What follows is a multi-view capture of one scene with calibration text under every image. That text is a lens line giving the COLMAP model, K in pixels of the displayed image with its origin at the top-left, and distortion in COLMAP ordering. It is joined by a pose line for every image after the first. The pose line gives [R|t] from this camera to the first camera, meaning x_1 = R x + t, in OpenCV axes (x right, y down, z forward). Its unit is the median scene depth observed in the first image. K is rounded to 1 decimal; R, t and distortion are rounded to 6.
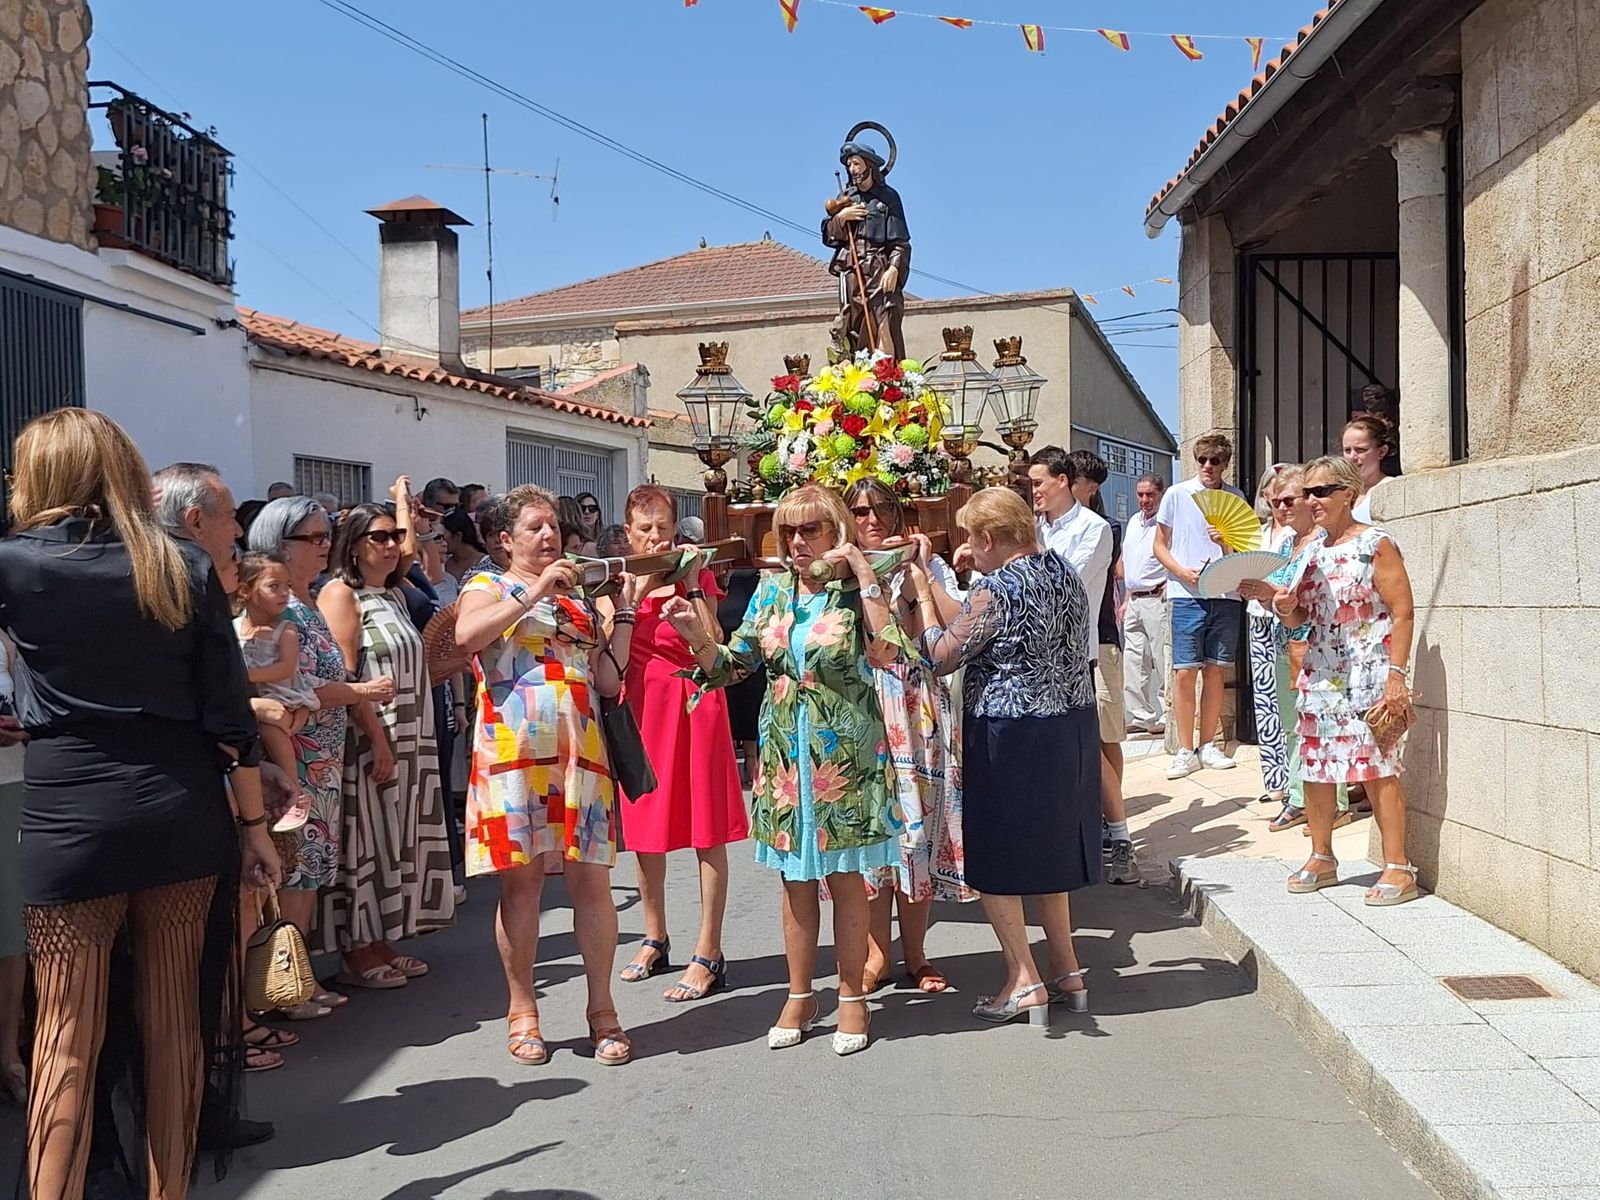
lens RADIAL K [[1955.2, 0, 800.0], [0, 1955.2, 600.0], [0, 0, 1]] dist [0.181177, -0.361333]
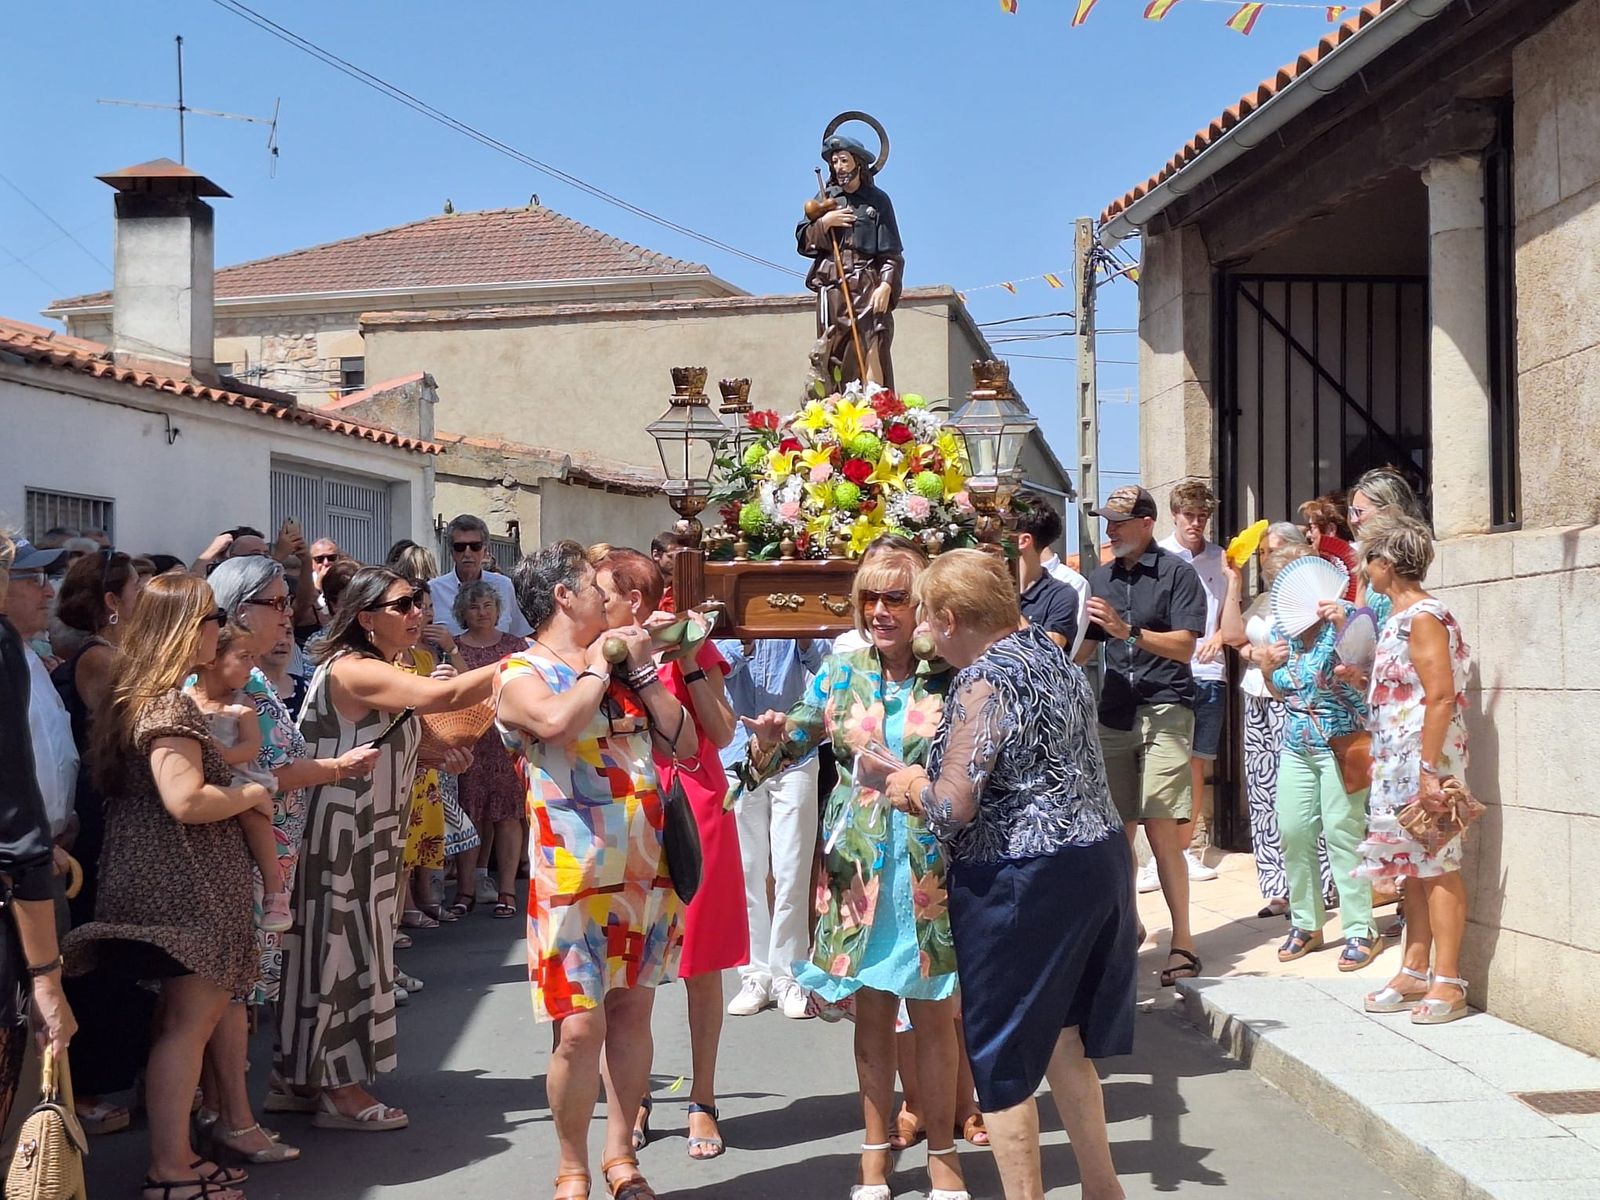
lens RADIAL K [[2623.1, 0, 810.6], [0, 2623.1, 579.8], [0, 0, 1]] dist [0.204449, -0.435746]
pose [[0.994096, 0.010821, 0.107962, -0.069173], [-0.006816, 0.999278, -0.037390, 0.000702], [-0.108288, 0.036433, 0.993452, -0.098819]]
